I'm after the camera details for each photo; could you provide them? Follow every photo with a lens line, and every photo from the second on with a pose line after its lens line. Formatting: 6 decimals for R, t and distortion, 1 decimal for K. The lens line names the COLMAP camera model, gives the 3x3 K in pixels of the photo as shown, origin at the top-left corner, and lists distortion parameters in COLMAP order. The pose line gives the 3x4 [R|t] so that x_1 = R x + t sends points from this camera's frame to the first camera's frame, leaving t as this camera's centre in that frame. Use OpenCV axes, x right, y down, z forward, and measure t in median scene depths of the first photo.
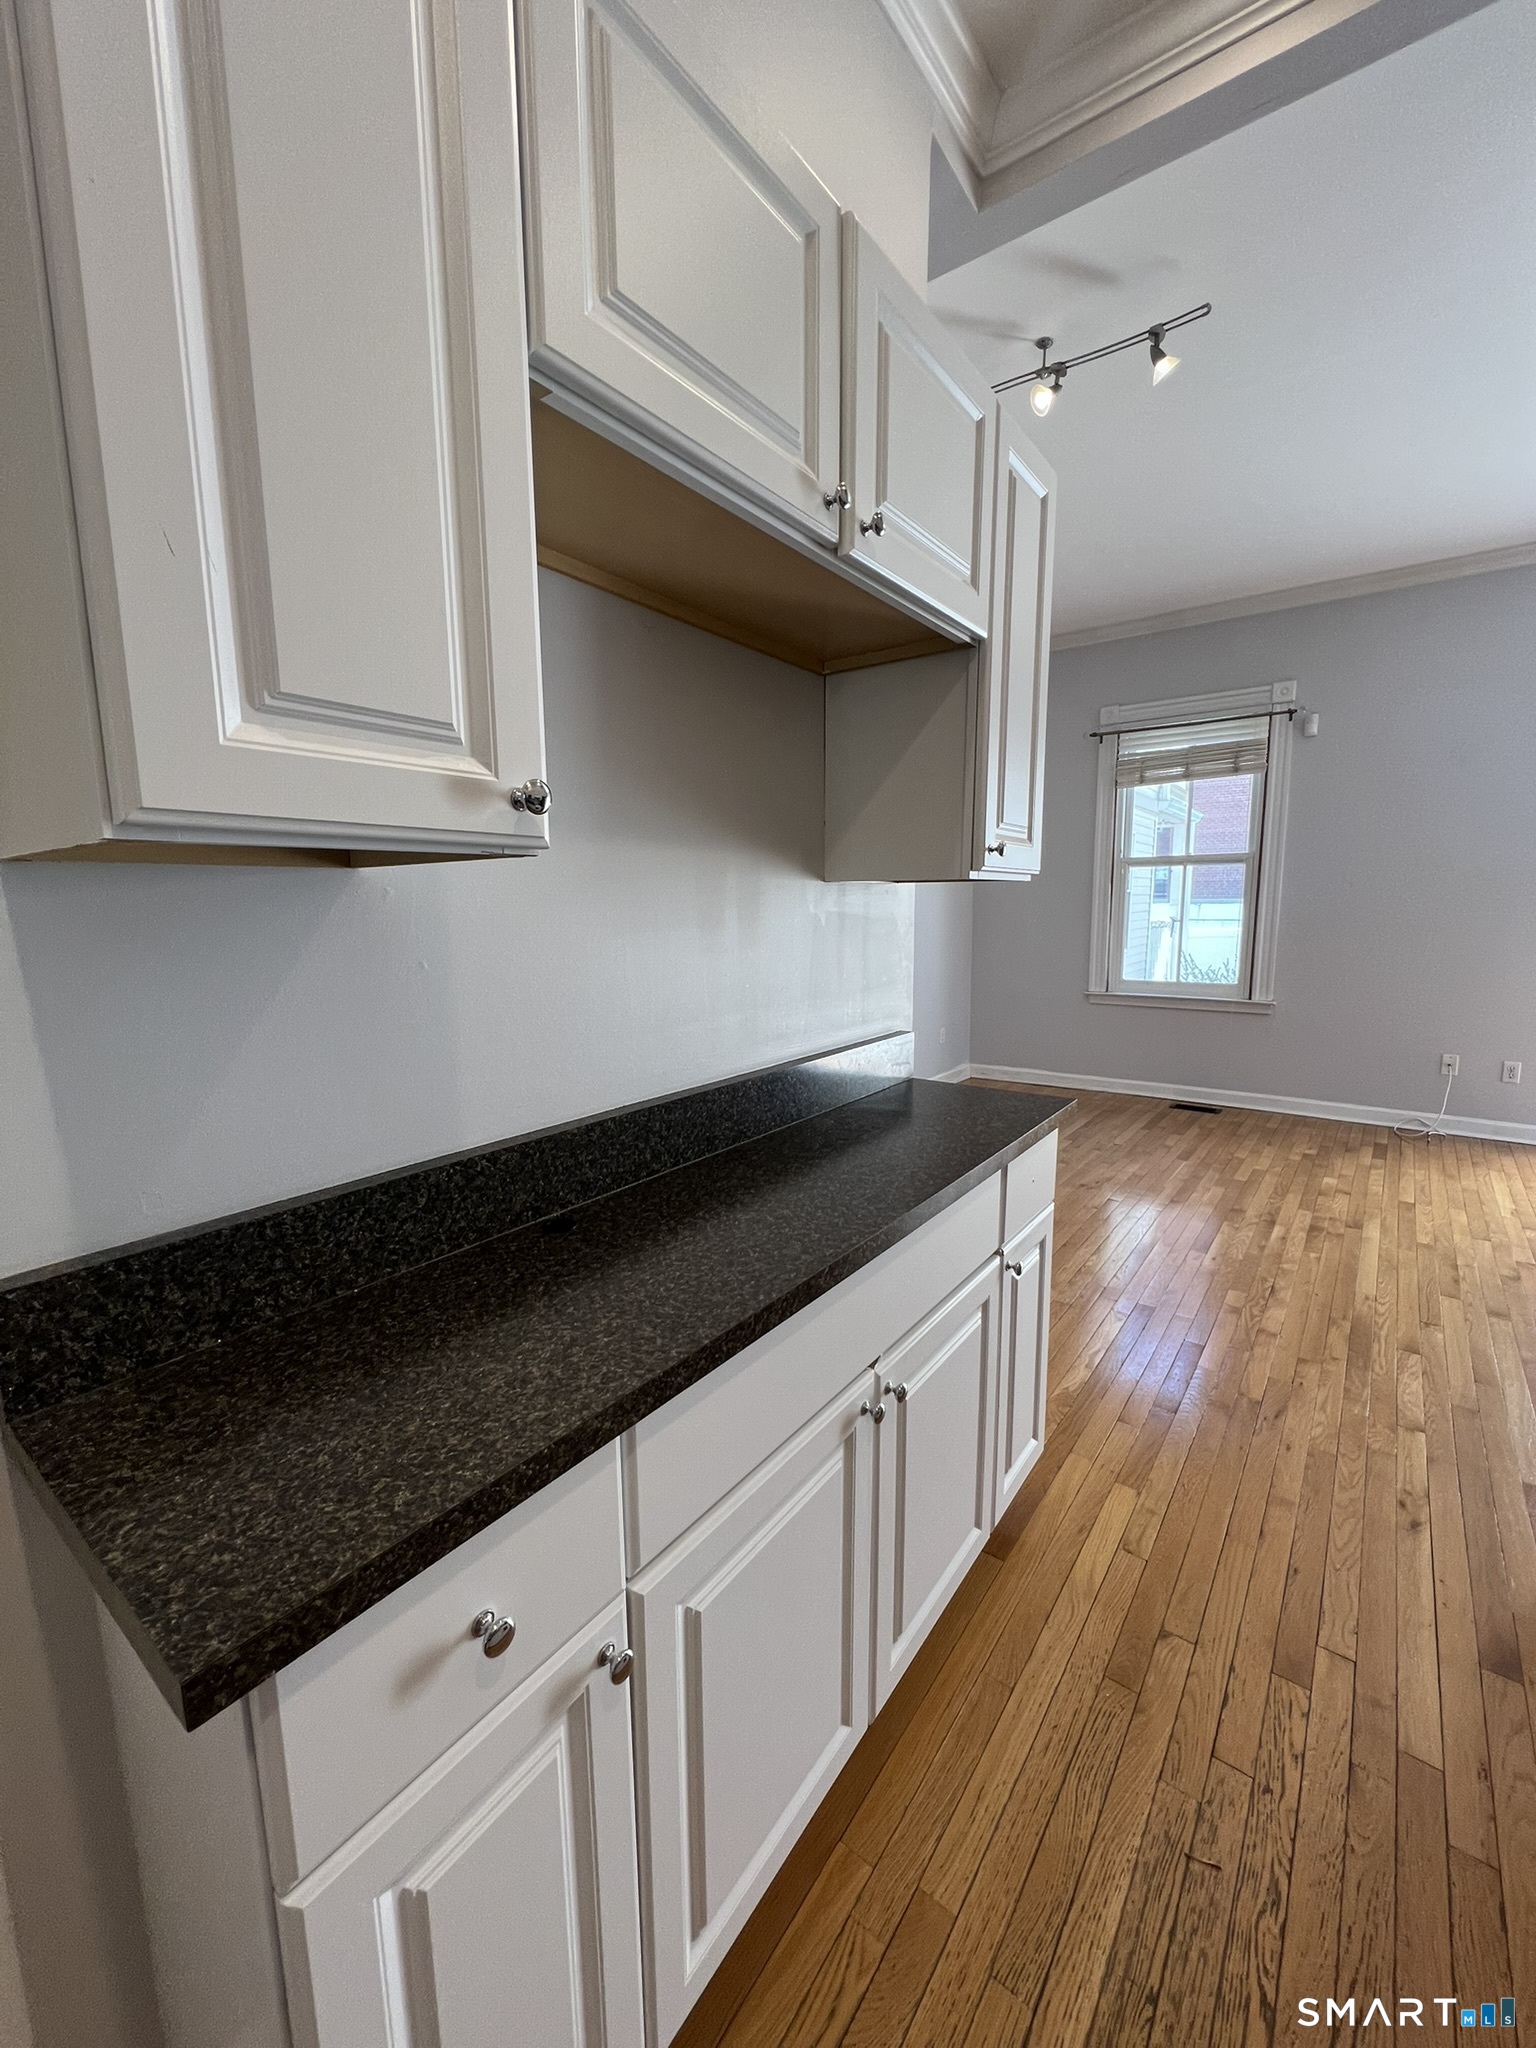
lens RADIAL K [[820.5, 0, 763.5], [0, 820.5, 1026.9], [0, 0, 1]] dist [-0.004648, 0.001503]
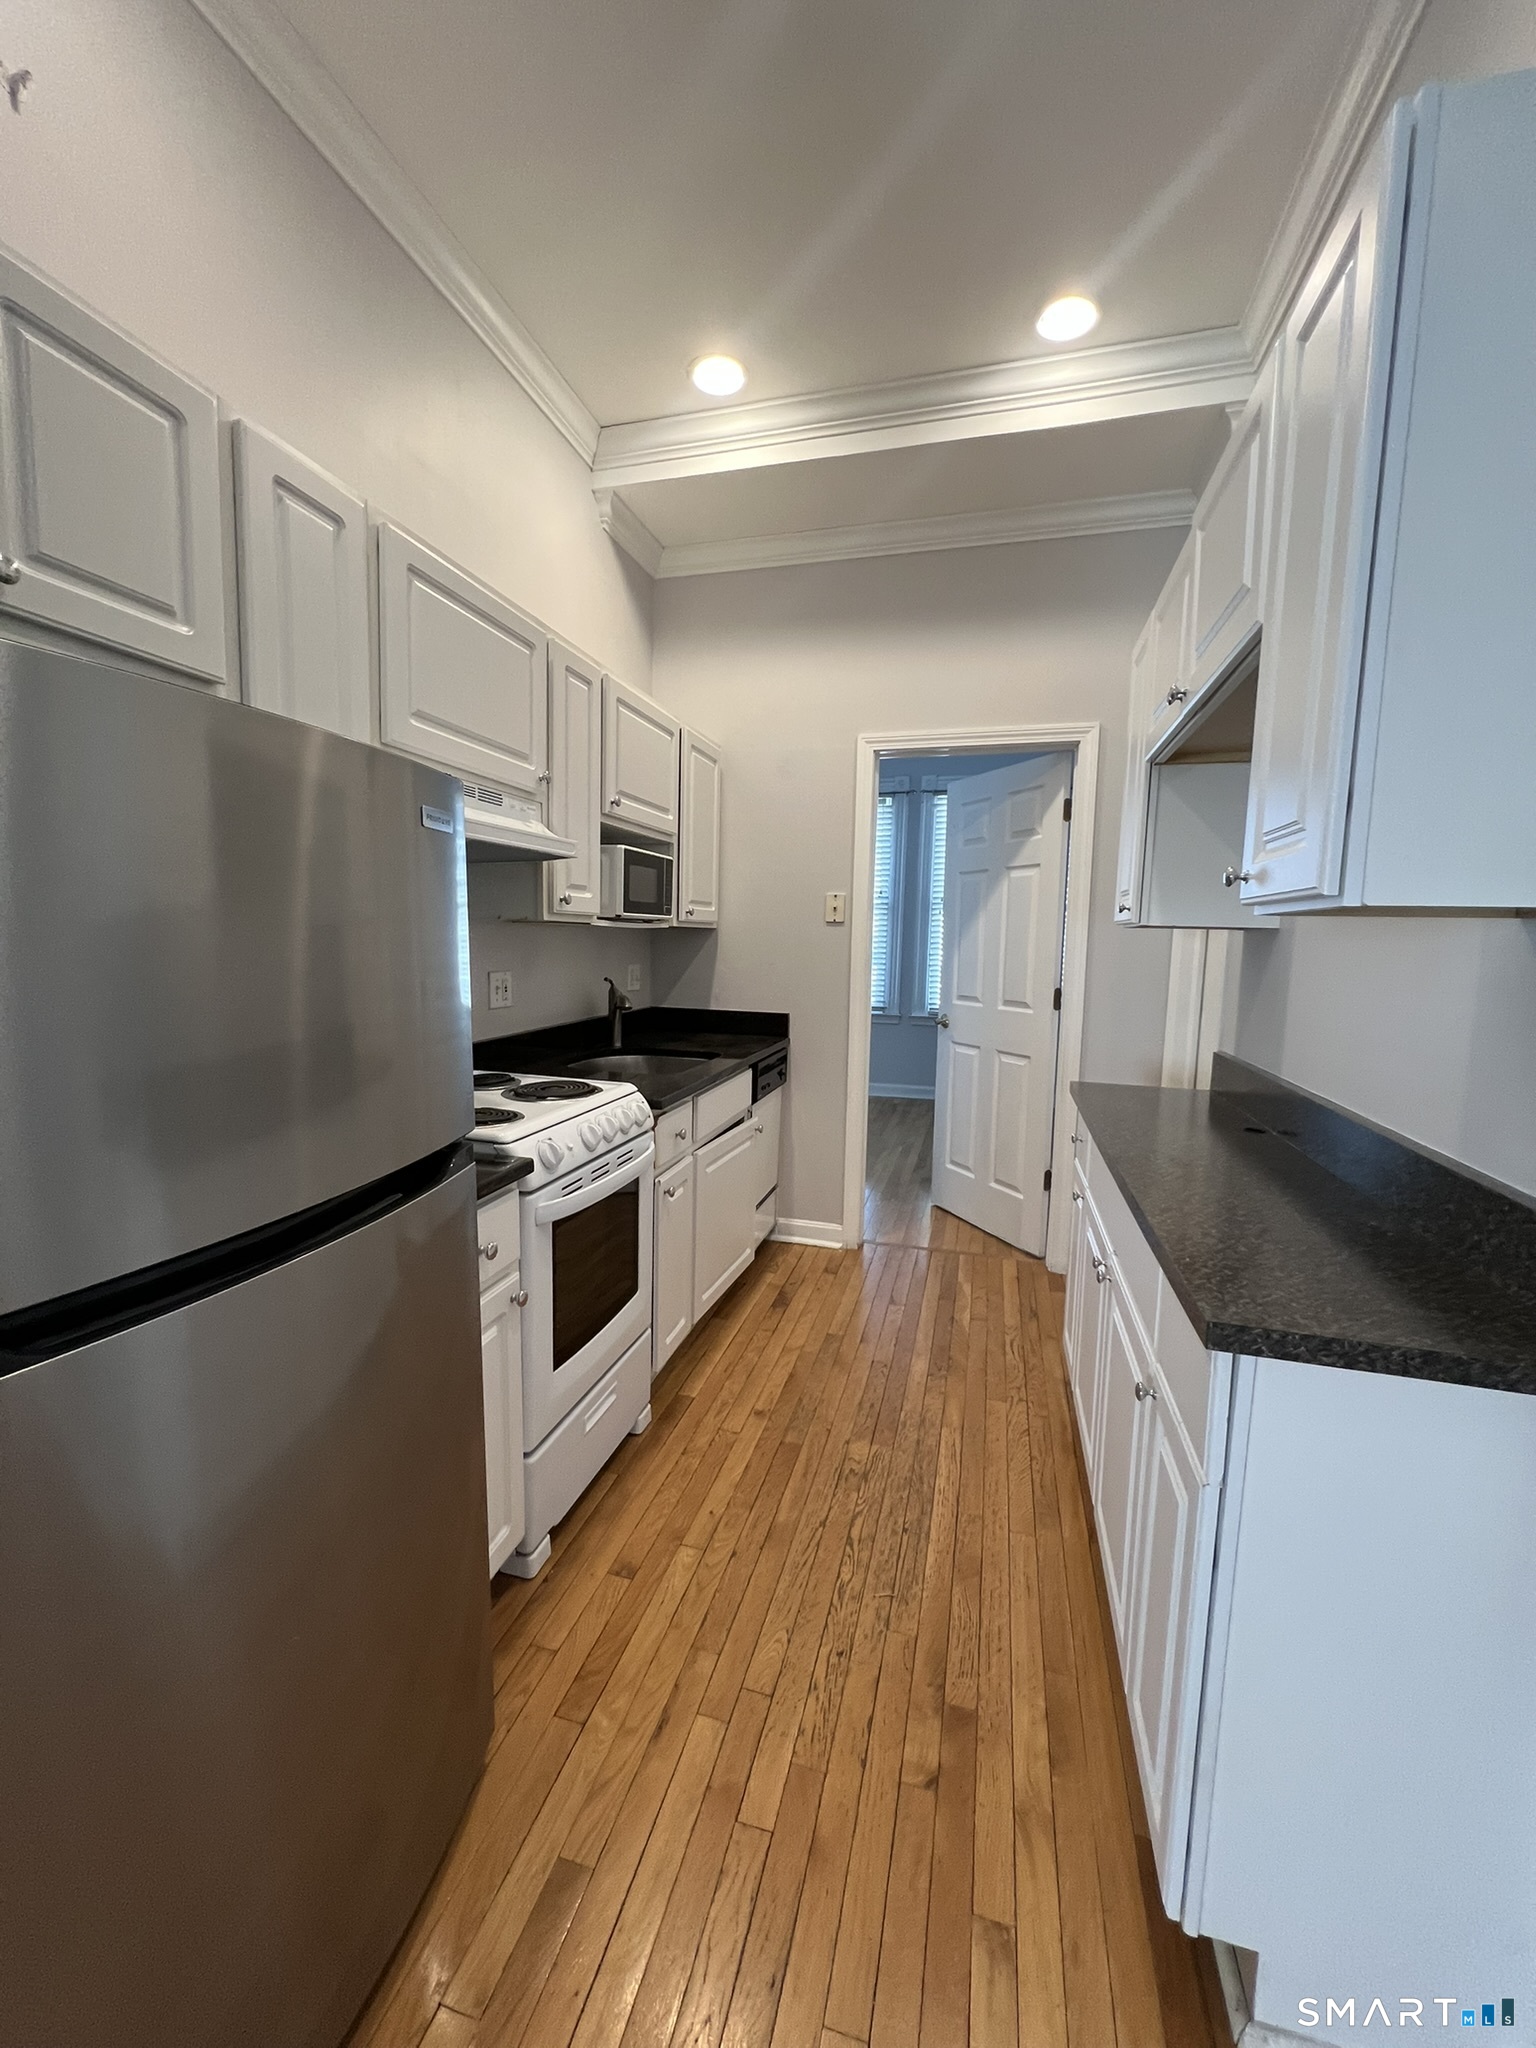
lens RADIAL K [[820.5, 0, 767.5], [0, 820.5, 1025.2], [0, 0, 1]] dist [-0.004648, 0.001503]
pose [[-0.927457, 0.027527, -0.372916, 0.505443], [-0.071326, 0.965953, 0.248693, -0.123880], [0.367065, 0.257250, -0.893916, 0.798063]]
